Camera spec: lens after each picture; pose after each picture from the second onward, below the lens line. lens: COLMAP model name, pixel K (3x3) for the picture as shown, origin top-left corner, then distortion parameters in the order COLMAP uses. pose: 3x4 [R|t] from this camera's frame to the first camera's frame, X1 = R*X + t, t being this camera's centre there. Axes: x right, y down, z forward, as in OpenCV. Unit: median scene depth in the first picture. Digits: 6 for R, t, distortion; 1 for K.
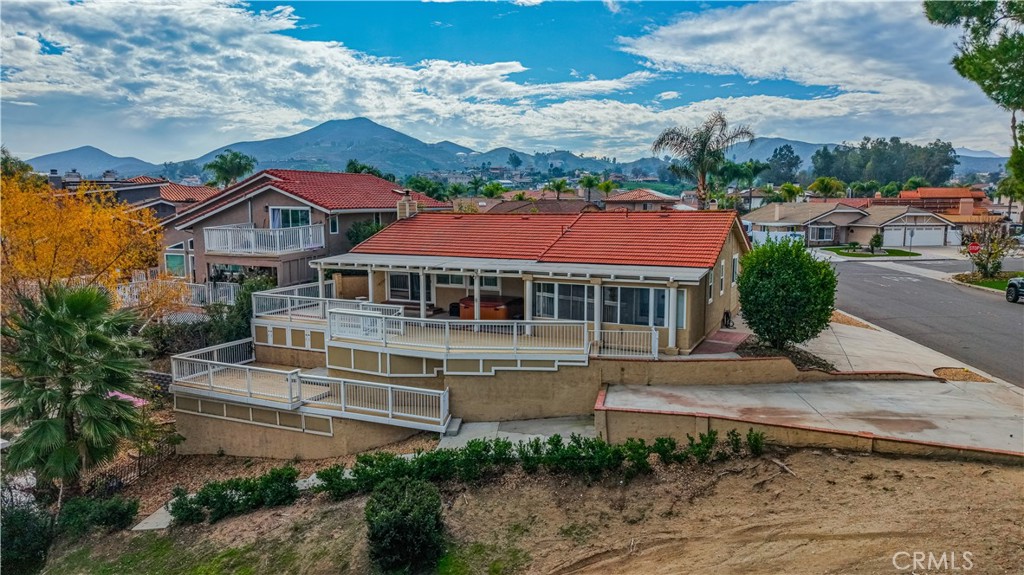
lens RADIAL K [[684.0, 0, 516.1], [0, 684.0, 289.6], [0, 0, 1]] dist [0.007638, -0.004645]
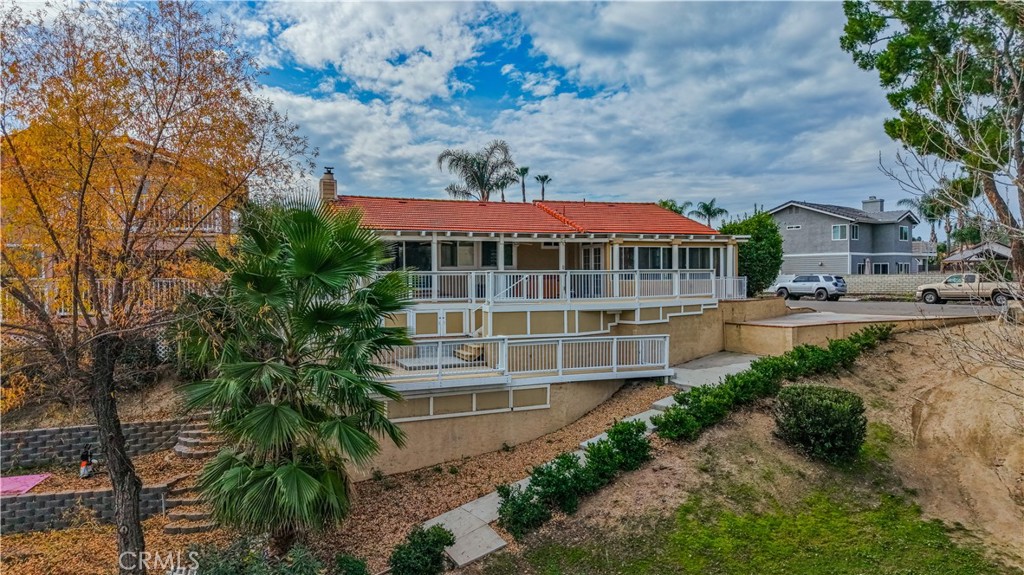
lens RADIAL K [[684.0, 0, 516.1], [0, 684.0, 289.6], [0, 0, 1]] dist [0.007638, -0.004645]
pose [[0.684740, -0.013687, 0.728659, -0.964445], [0.094083, 0.993117, -0.069757, 0.128621], [-0.722689, 0.116320, 0.681315, 0.452567]]
